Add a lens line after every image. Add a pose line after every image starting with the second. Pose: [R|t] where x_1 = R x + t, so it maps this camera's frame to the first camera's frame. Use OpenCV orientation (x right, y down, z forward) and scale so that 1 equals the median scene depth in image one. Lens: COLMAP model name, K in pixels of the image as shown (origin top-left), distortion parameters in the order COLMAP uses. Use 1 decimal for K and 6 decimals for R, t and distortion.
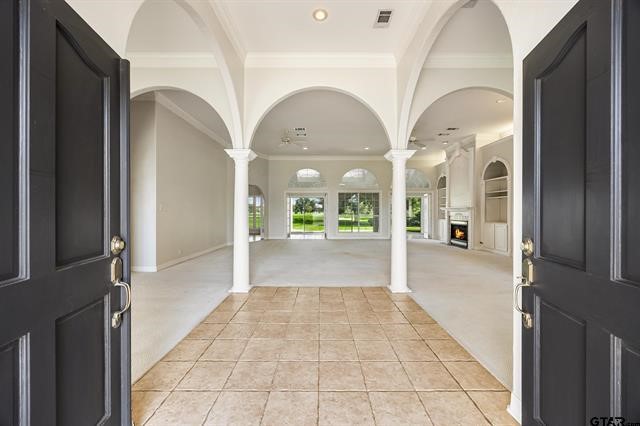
lens RADIAL K [[247.4, 0, 321.1], [0, 247.4, 213.1], [0, 0, 1]] dist [0.002514, 0.000836]
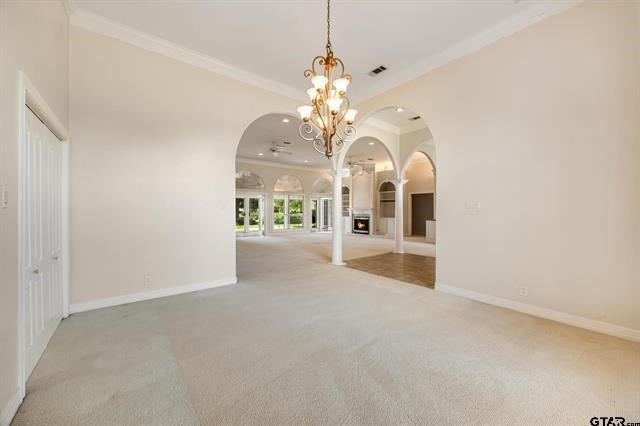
lens RADIAL K [[253.3, 0, 318.2], [0, 253.3, 213.0], [0, 0, 1]] dist [0.001676, -0.000175]
pose [[0.779537, -0.006111, 0.626326, -0.751527], [0.004479, 0.999981, 0.004181, -0.002644], [-0.626340, -0.000454, 0.779550, -0.064746]]
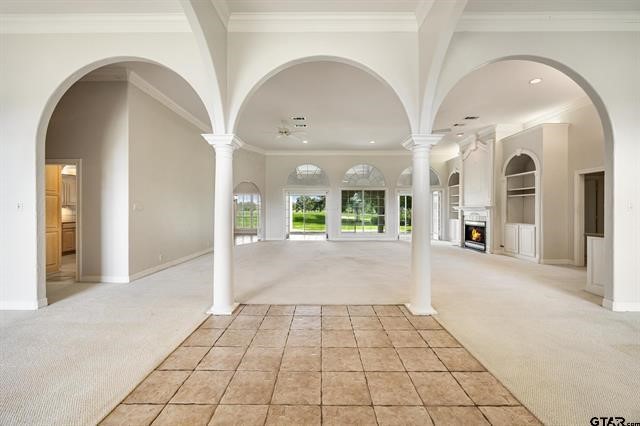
lens RADIAL K [[247.4, 0, 320.7], [0, 247.4, 210.2], [0, 0, 1]] dist [0.002514, 0.000836]
pose [[0.999980, 0.000380, -0.006336, -0.001982], [-0.000412, 0.999987, -0.005146, -0.004947], [0.006334, 0.005148, 0.999967, 0.107876]]
